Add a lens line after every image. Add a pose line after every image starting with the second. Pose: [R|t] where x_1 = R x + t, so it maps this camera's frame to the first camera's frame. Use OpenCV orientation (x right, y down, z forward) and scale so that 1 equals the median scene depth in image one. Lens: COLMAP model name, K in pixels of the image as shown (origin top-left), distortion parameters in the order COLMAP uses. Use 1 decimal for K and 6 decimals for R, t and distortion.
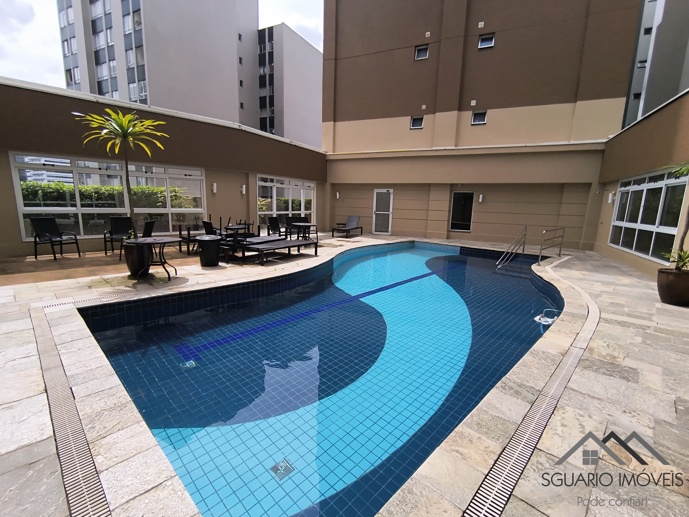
lens RADIAL K [[322.0, 0, 344.2], [0, 322.0, 263.1], [0, 0, 1]] dist [-0.000669, -0.001039]
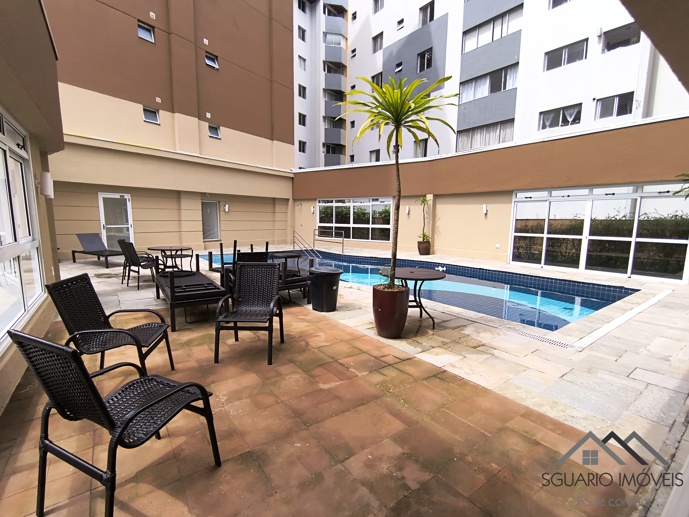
lens RADIAL K [[322.0, 0, 345.5], [0, 322.0, 258.0], [0, 0, 1]] dist [-0.000669, -0.001039]
pose [[0.157606, -0.153785, 0.975454, -0.576649], [0.163622, 0.978212, 0.127783, -0.108091], [-0.973852, 0.139467, 0.179335, 0.436639]]
